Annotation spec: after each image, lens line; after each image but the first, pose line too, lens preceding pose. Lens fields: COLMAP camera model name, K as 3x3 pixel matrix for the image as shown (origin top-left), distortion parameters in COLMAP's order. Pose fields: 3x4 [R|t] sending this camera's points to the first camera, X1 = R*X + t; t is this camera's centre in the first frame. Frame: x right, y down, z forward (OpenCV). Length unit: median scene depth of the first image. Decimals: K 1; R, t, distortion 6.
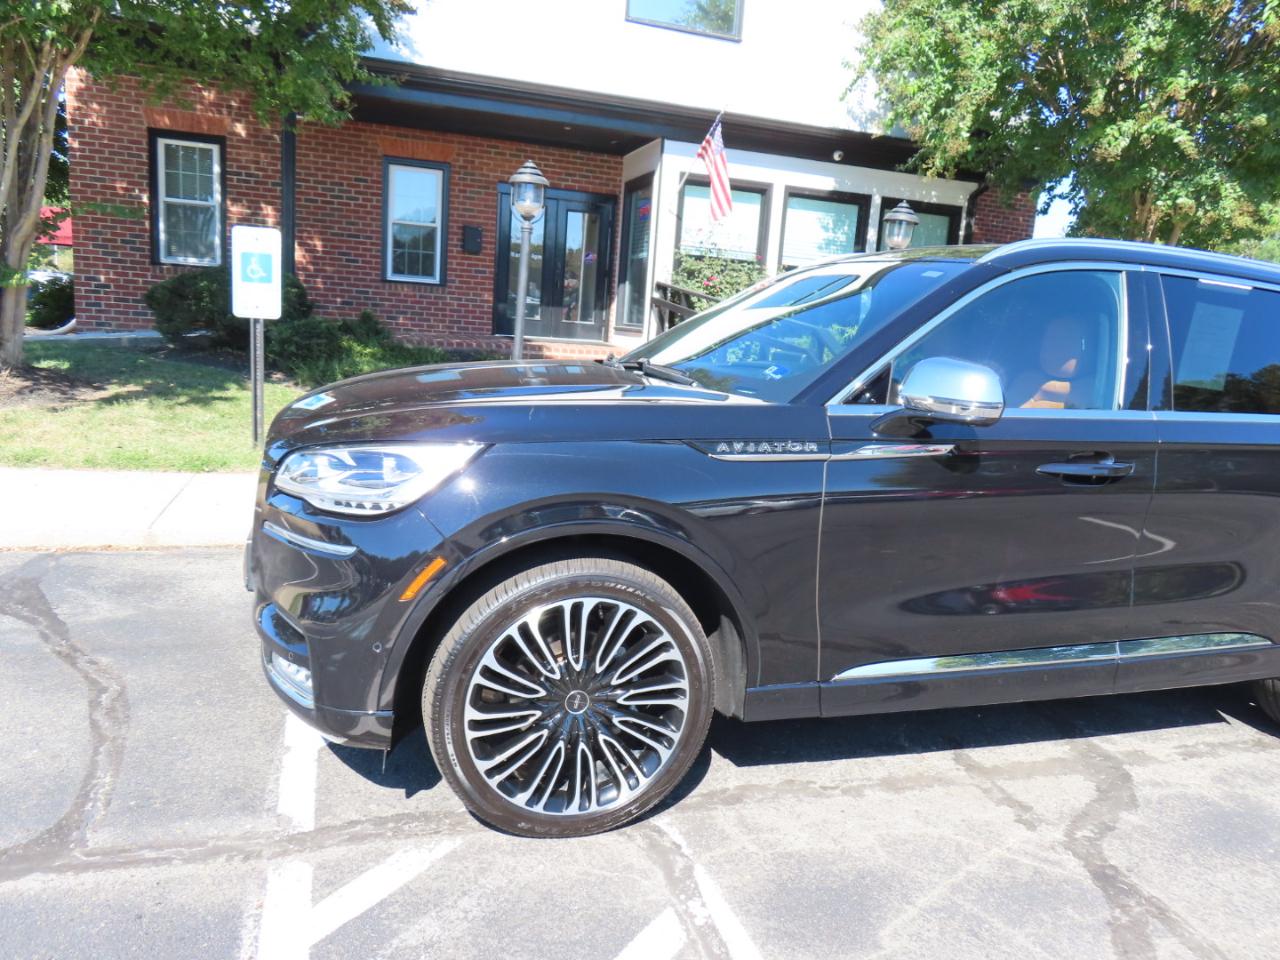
lens RADIAL K [[918.8, 0, 645.0], [0, 918.8, 478.4], [0, 0, 1]] dist [-0.013000, 0.007914]
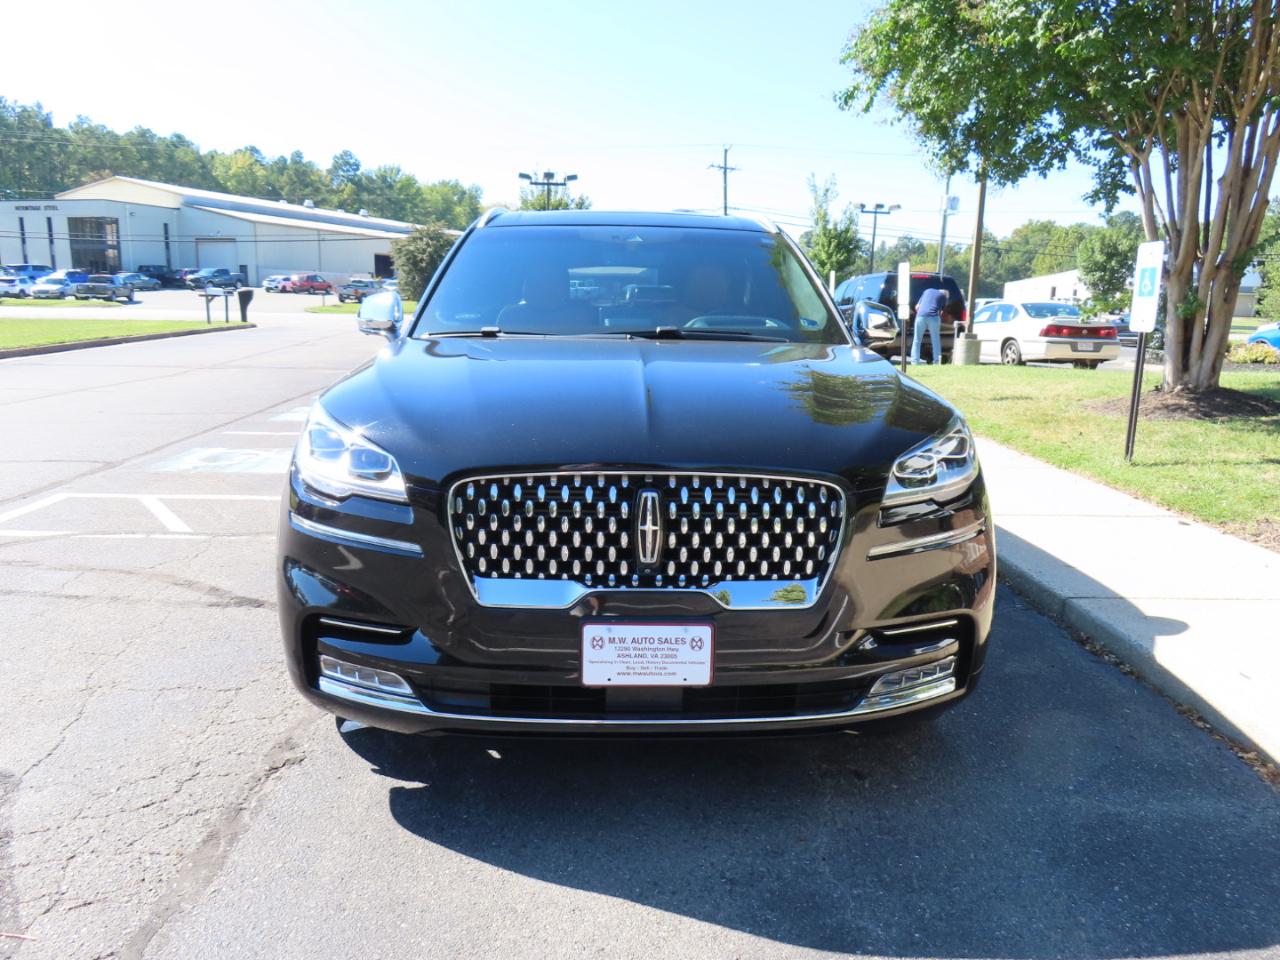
lens RADIAL K [[918.8, 0, 645.5], [0, 918.8, 478.8], [0, 0, 1]] dist [-0.013000, 0.007914]
pose [[-0.265608, 0.107204, -0.958102, 0.387232], [-0.206272, 0.964466, 0.165100, -0.039182], [0.941756, 0.241481, -0.234057, 0.413876]]
